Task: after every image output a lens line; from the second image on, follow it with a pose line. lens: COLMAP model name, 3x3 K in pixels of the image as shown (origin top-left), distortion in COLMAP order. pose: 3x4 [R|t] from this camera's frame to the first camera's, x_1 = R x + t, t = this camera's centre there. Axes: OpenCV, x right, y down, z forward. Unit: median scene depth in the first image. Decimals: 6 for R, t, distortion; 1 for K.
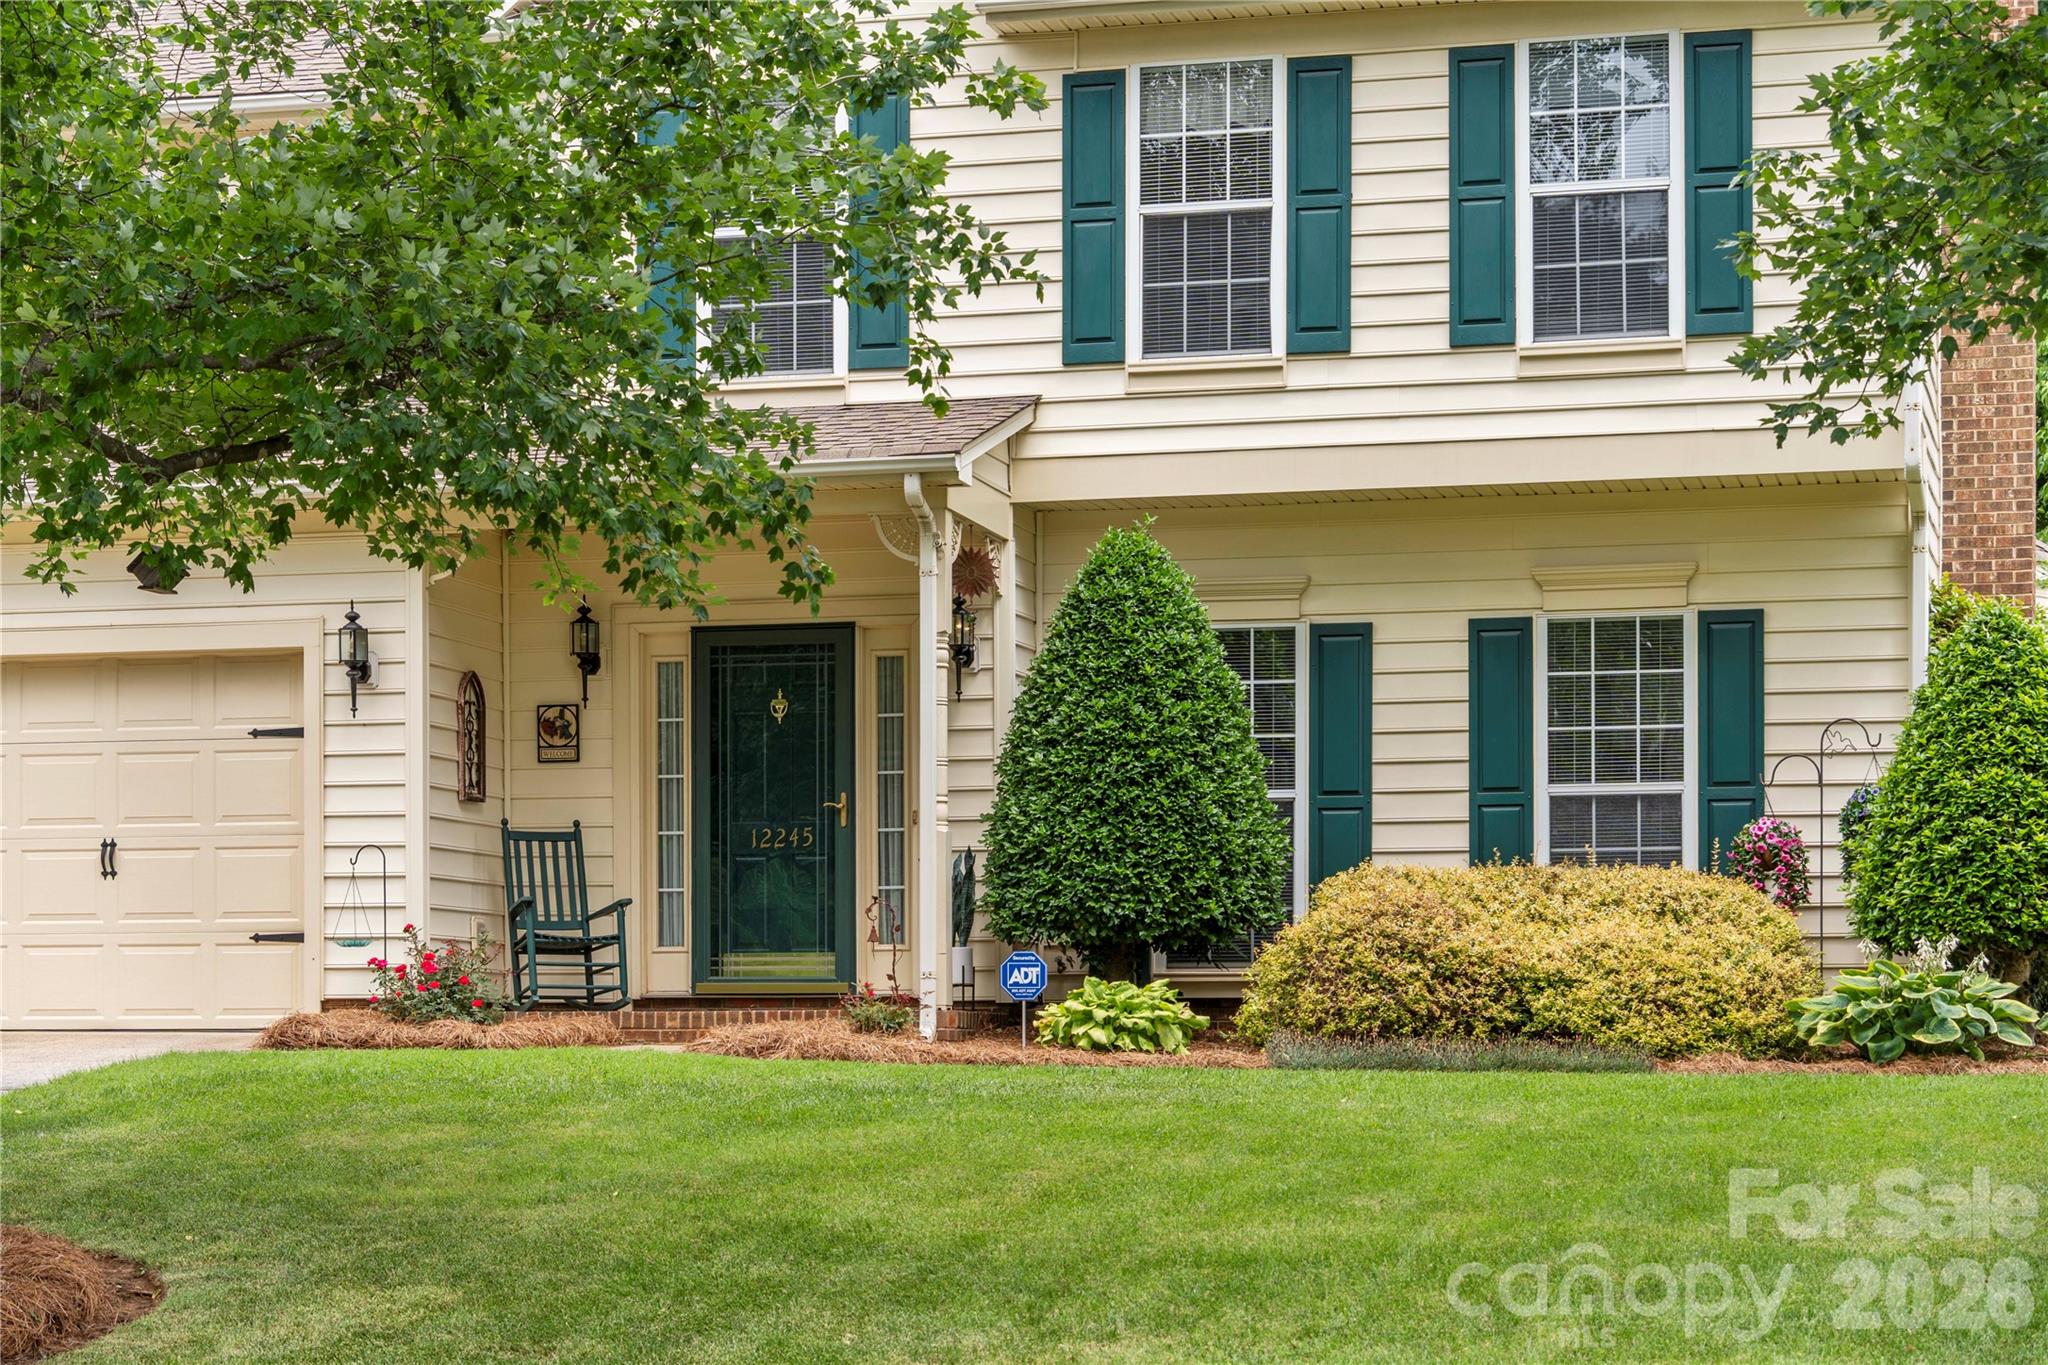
lens RADIAL K [[5106.3, 0, 1114.5], [0, 5106.3, 833.7], [0, 0, 1]] dist [0.012200, 0.000000]
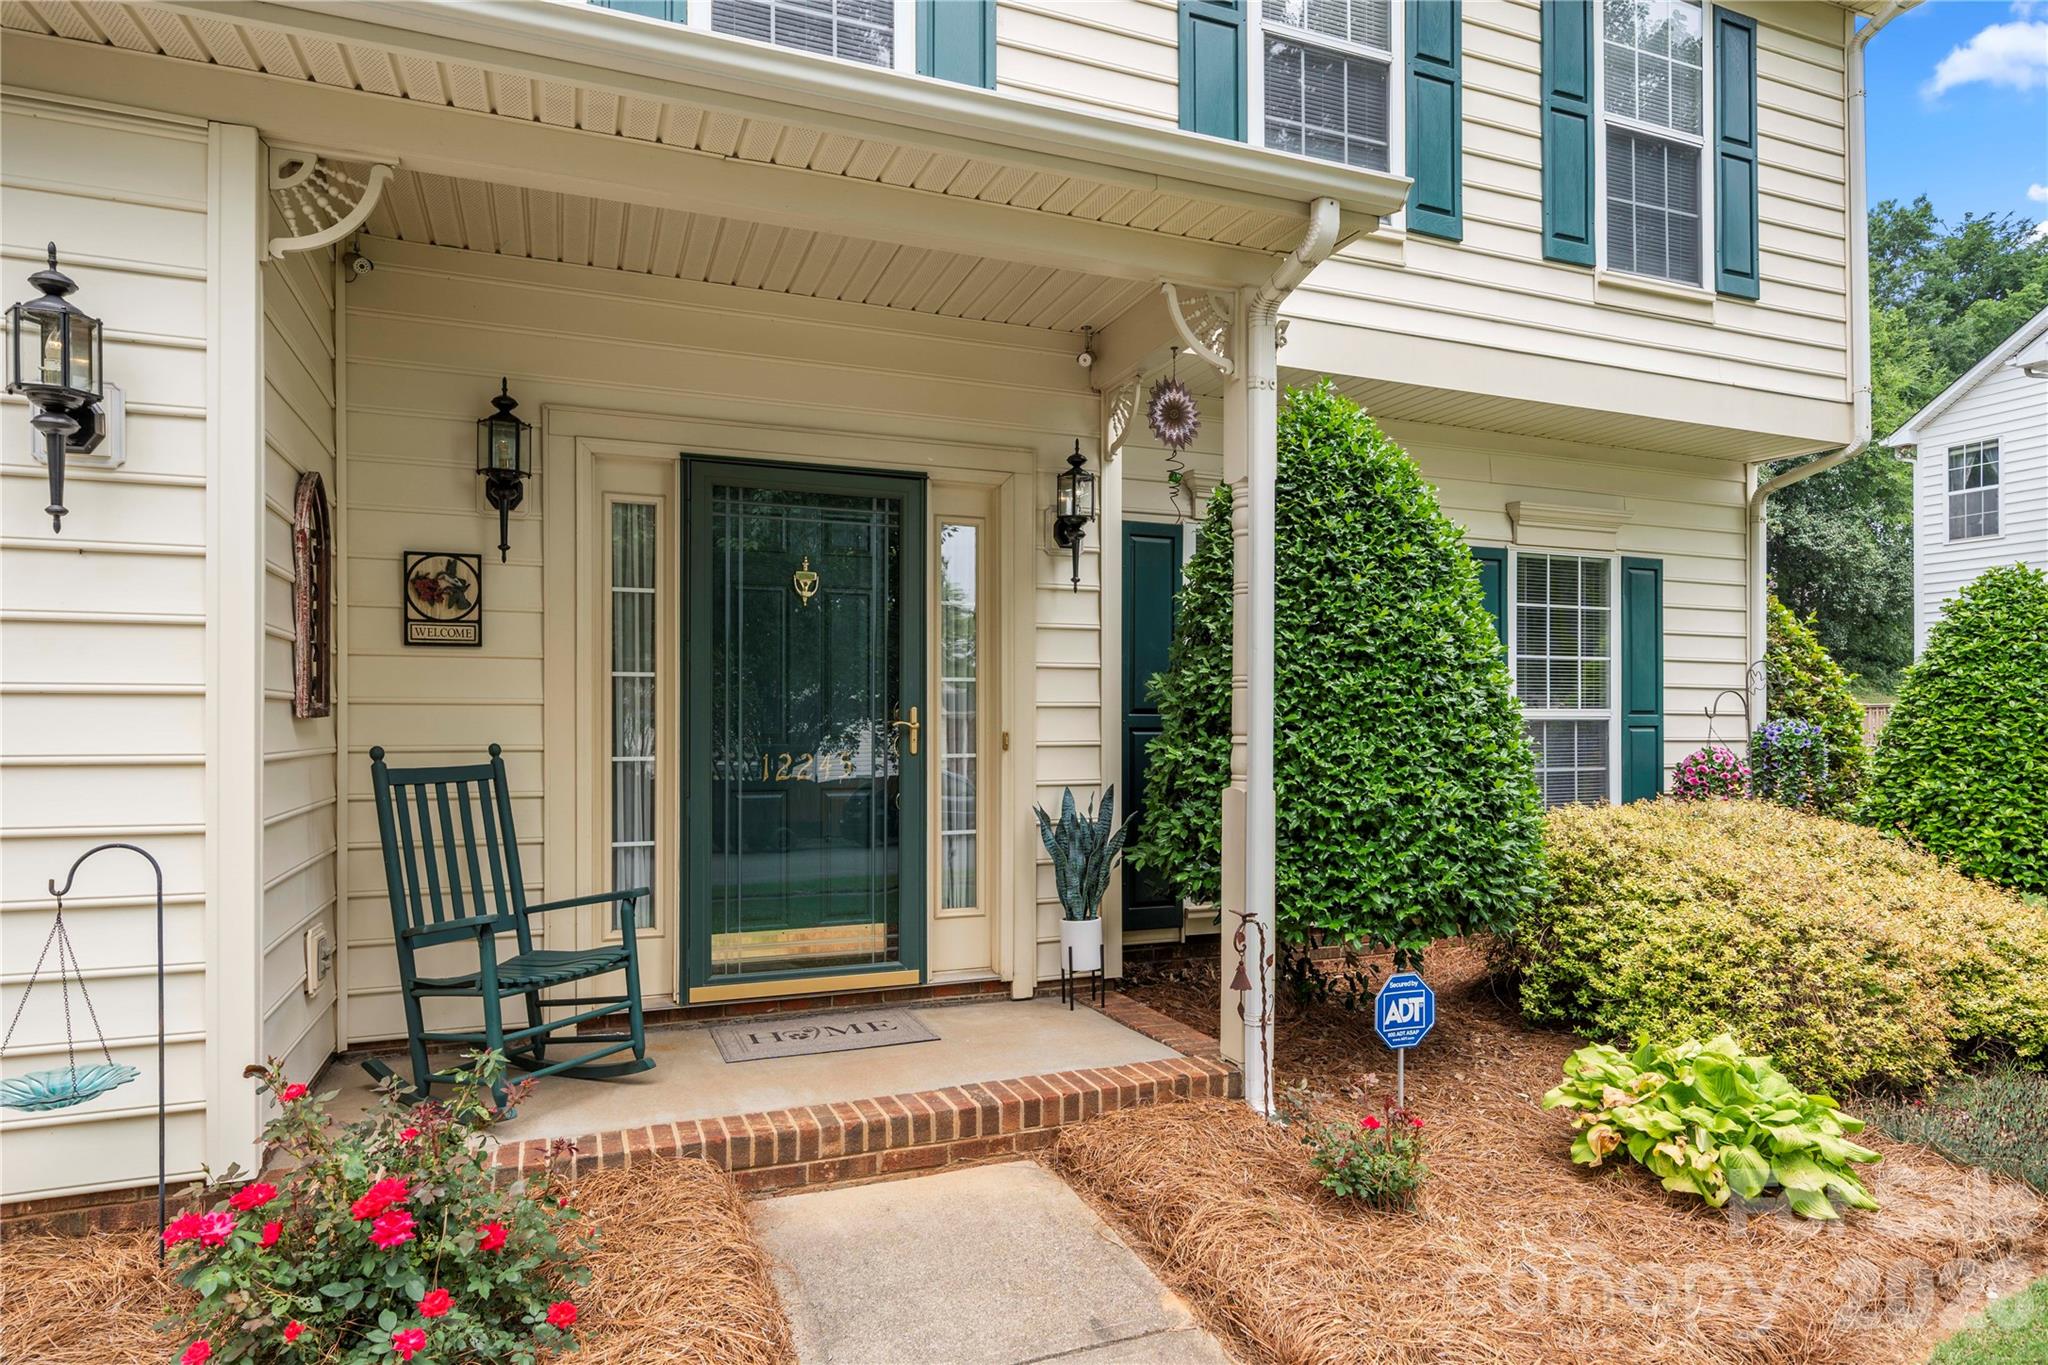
lens RADIAL K [[1149.6, 0, 993.2], [0, 1149.6, 702.7], [0, 0, 1]] dist [0.002825, 0.004022]
pose [[0.775599, 0.010437, 0.631140, -0.150840], [-0.030114, 0.999337, 0.020482, -0.012640], [-0.630507, -0.034892, 0.775399, 0.887774]]
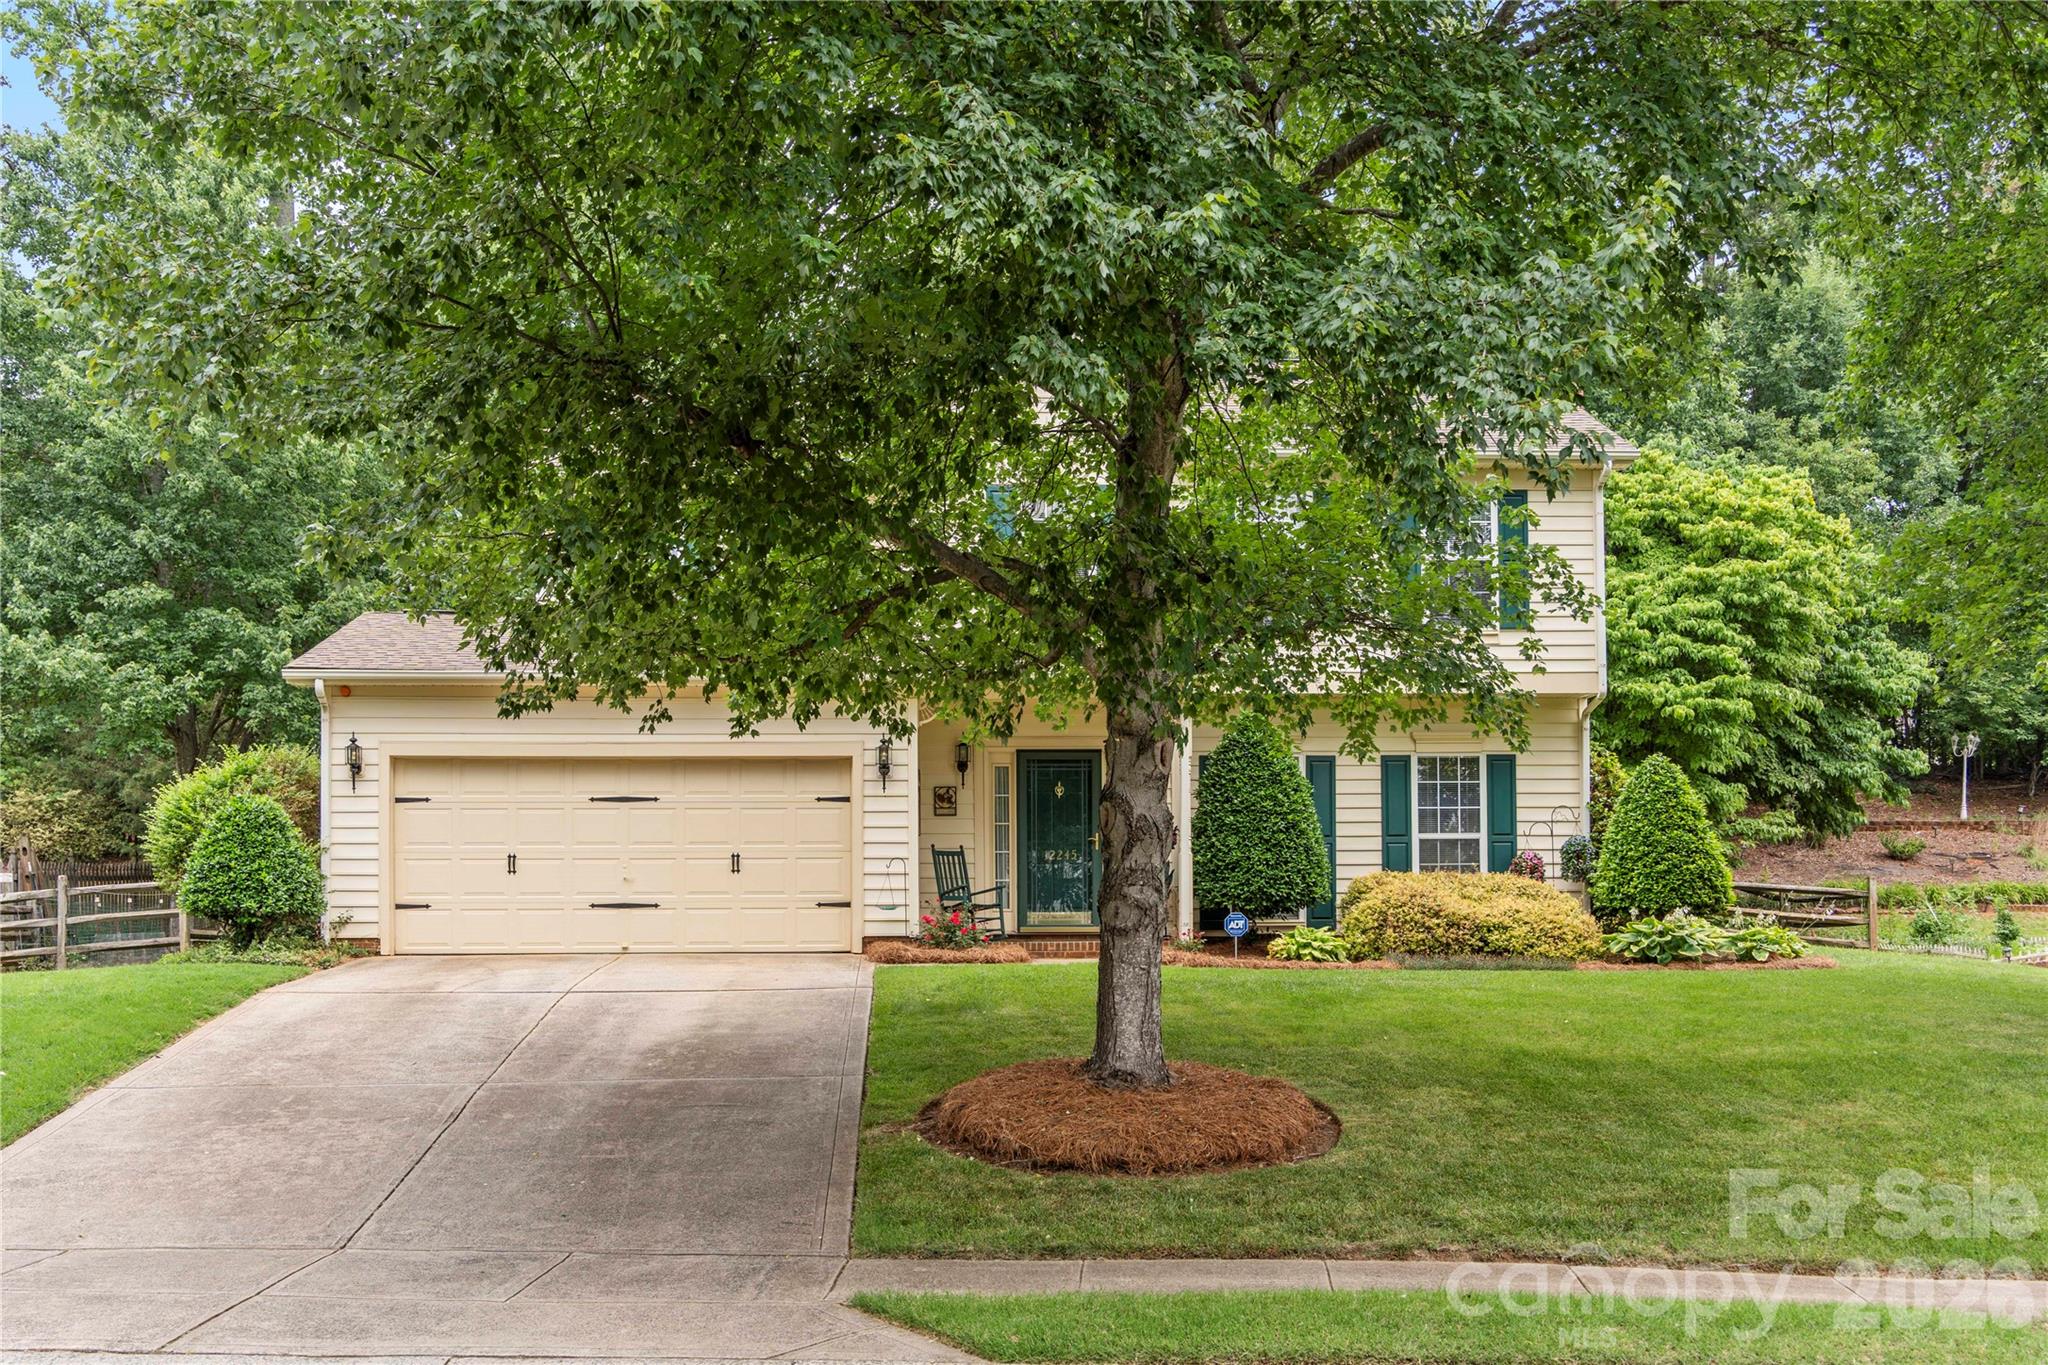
lens RADIAL K [[2502.0, 0, 1003.2], [0, 2502.0, 682.1], [0, 0, 1]] dist [-0.011391, 0.000000]
pose [[0.925173, 0.034708, 0.377955, -0.476776], [-0.011606, 0.997931, -0.063232, -0.004820], [-0.379368, 0.054114, 0.923662, 0.094668]]
